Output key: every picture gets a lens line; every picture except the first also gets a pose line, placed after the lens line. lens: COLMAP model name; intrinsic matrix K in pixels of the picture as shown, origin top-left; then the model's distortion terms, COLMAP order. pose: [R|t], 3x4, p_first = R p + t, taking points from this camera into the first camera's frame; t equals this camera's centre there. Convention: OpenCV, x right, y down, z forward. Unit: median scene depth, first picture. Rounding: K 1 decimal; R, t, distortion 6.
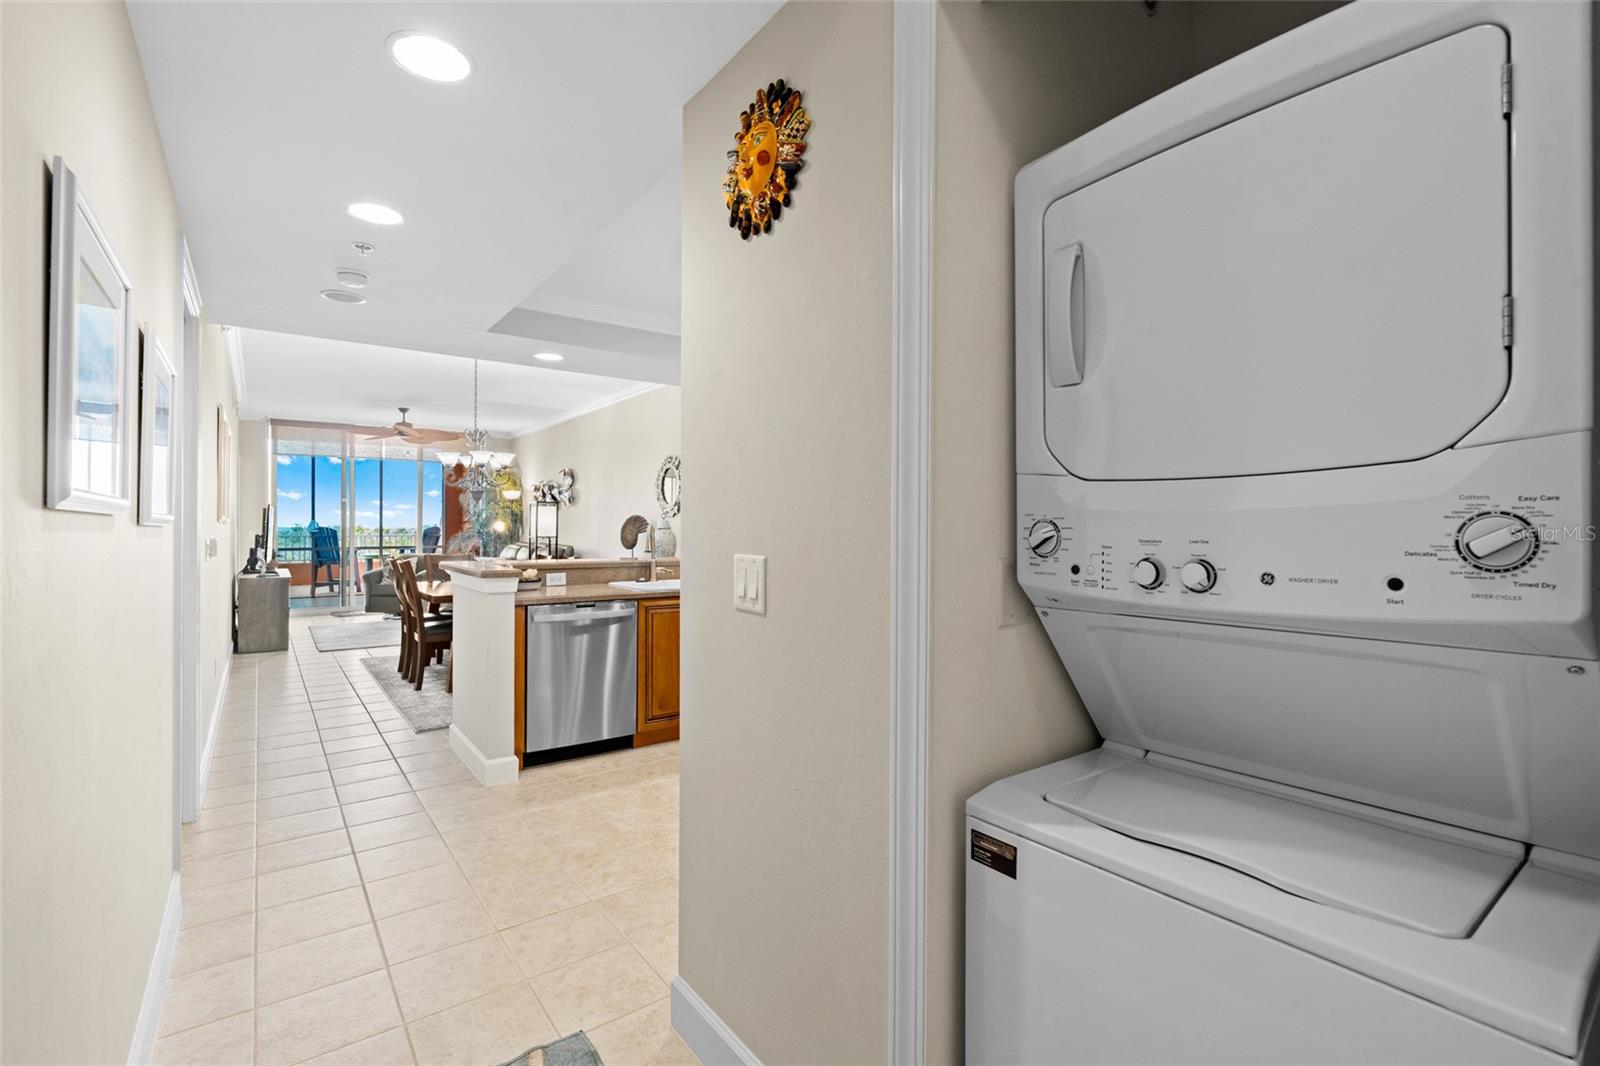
lens RADIAL K [[718.4, 0, 800.0], [0, 718.4, 533.0], [0, 0, 1]] dist [-0.001876, 0.000179]
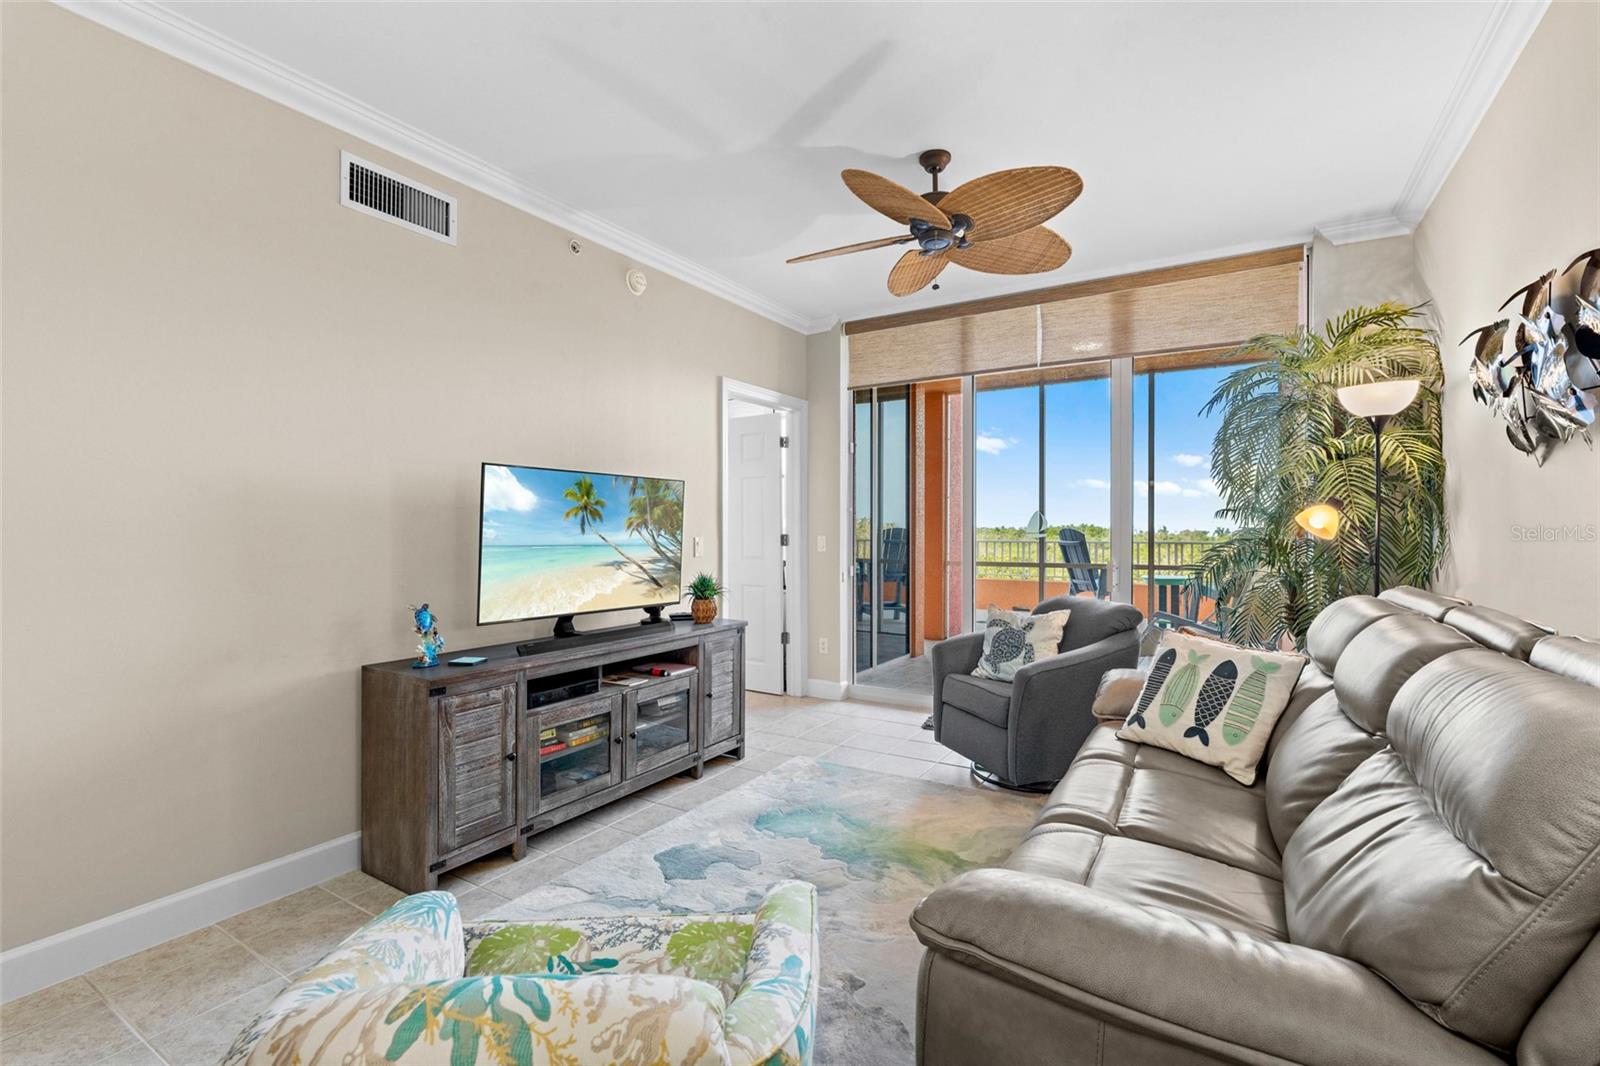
lens RADIAL K [[718.4, 0, 800.0], [0, 718.4, 533.0], [0, 0, 1]] dist [-0.001876, 0.000179]
pose [[0.371684, 0.001906, -0.928357, -0.195575], [-0.006458, 0.999979, -0.000532, -0.002929], [0.928337, 0.006193, 0.371689, 0.582465]]
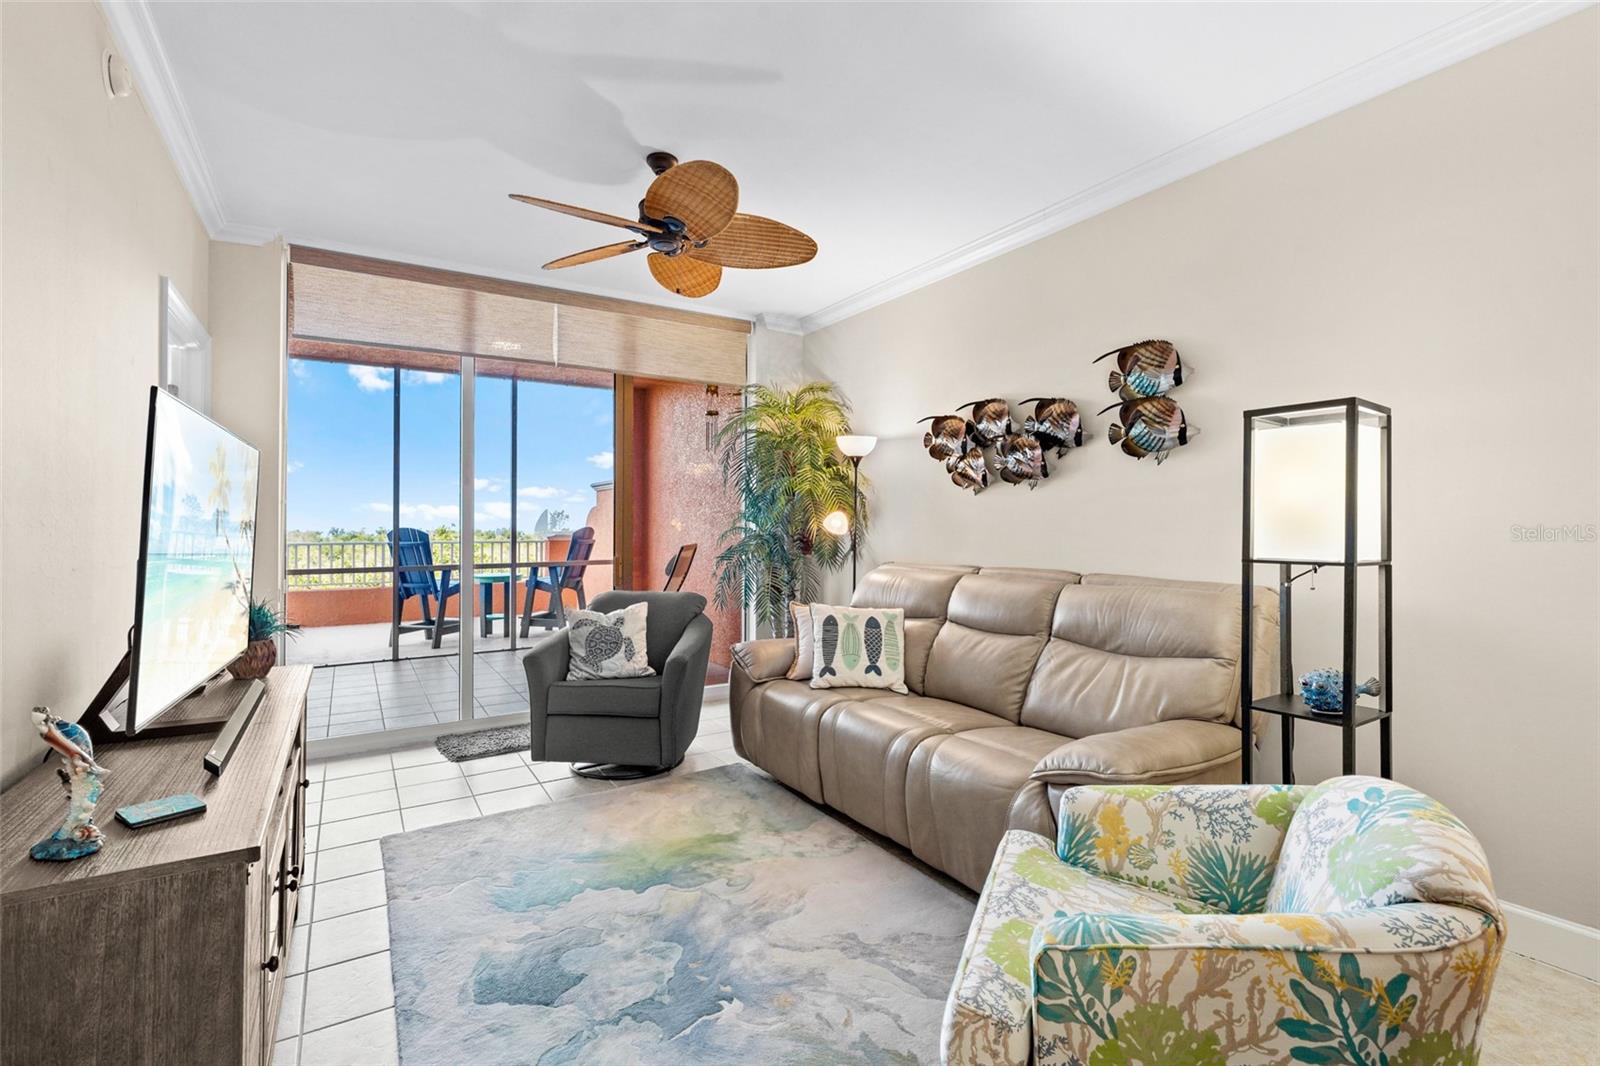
lens RADIAL K [[717.3, 0, 812.4], [0, 717.3, 523.6], [0, 0, 1]] dist [-0.001350, -0.000317]
pose [[0.997441, -0.005665, -0.071272, -0.326528], [0.004614, 0.999878, -0.014910, -0.002237], [0.071348, 0.014543, 0.997345, 0.482575]]
